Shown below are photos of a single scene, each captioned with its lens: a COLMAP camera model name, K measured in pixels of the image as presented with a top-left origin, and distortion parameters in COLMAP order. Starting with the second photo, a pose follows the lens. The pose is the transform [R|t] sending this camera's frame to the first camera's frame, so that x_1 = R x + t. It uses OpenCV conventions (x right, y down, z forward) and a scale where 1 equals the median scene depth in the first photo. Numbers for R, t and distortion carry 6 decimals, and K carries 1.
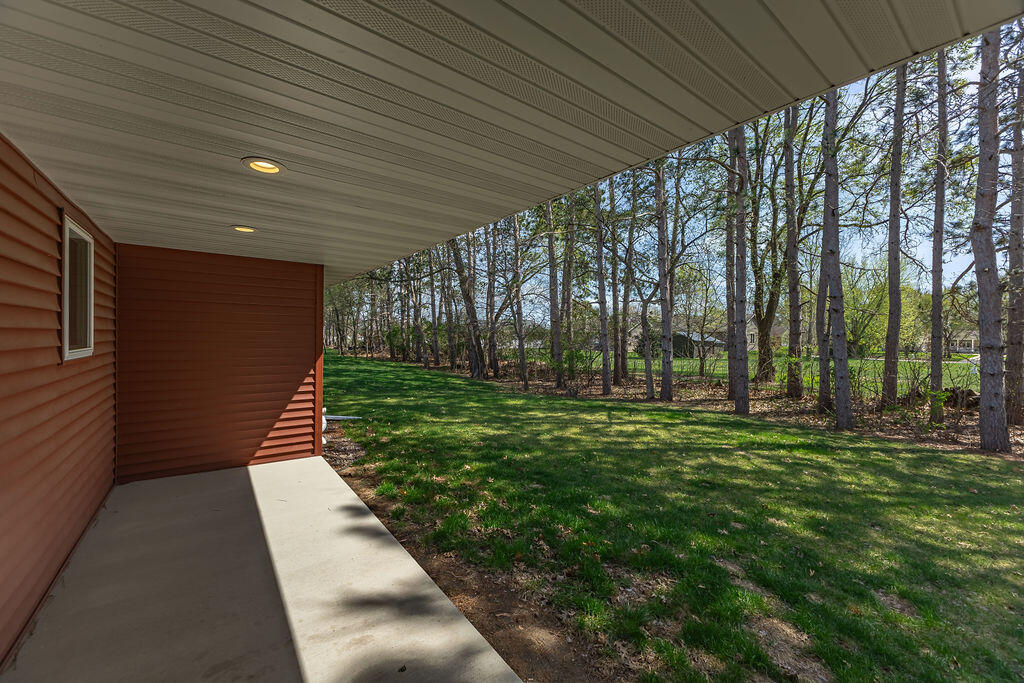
lens RADIAL K [[415.1, 0, 528.4], [0, 415.1, 339.4], [0, 0, 1]] dist [-0.000052, -0.000150]
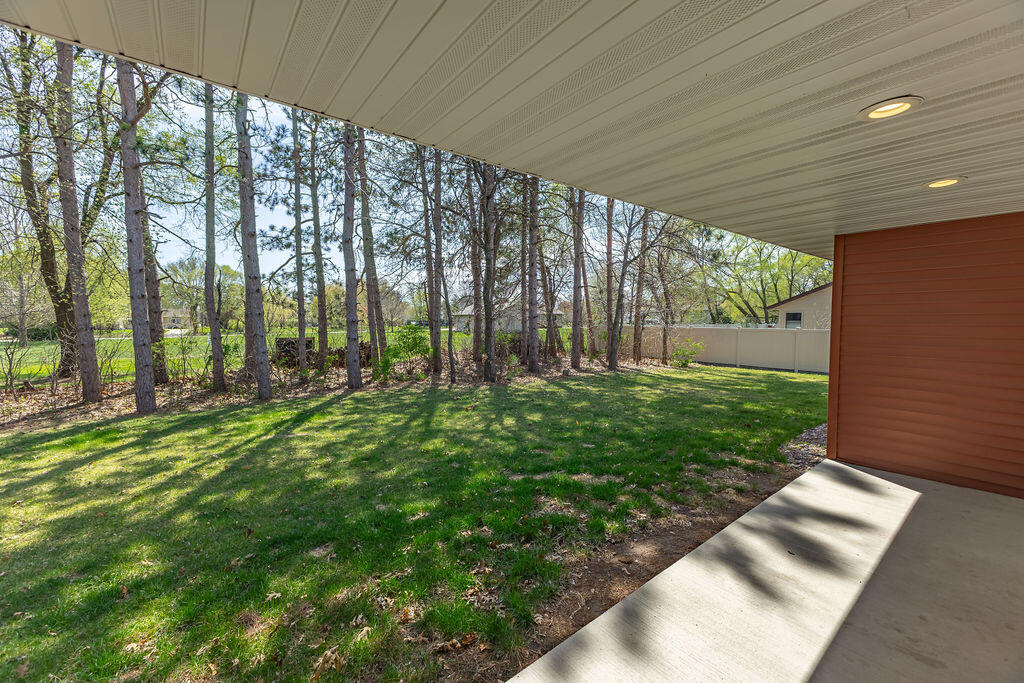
lens RADIAL K [[415.1, 0, 528.4], [0, 415.1, 339.4], [0, 0, 1]] dist [-0.000052, -0.000150]
pose [[-0.053666, -0.071027, 0.996030, -0.708209], [0.005480, 0.997431, 0.071422, -0.001987], [-0.998544, 0.009291, -0.053138, 0.872119]]
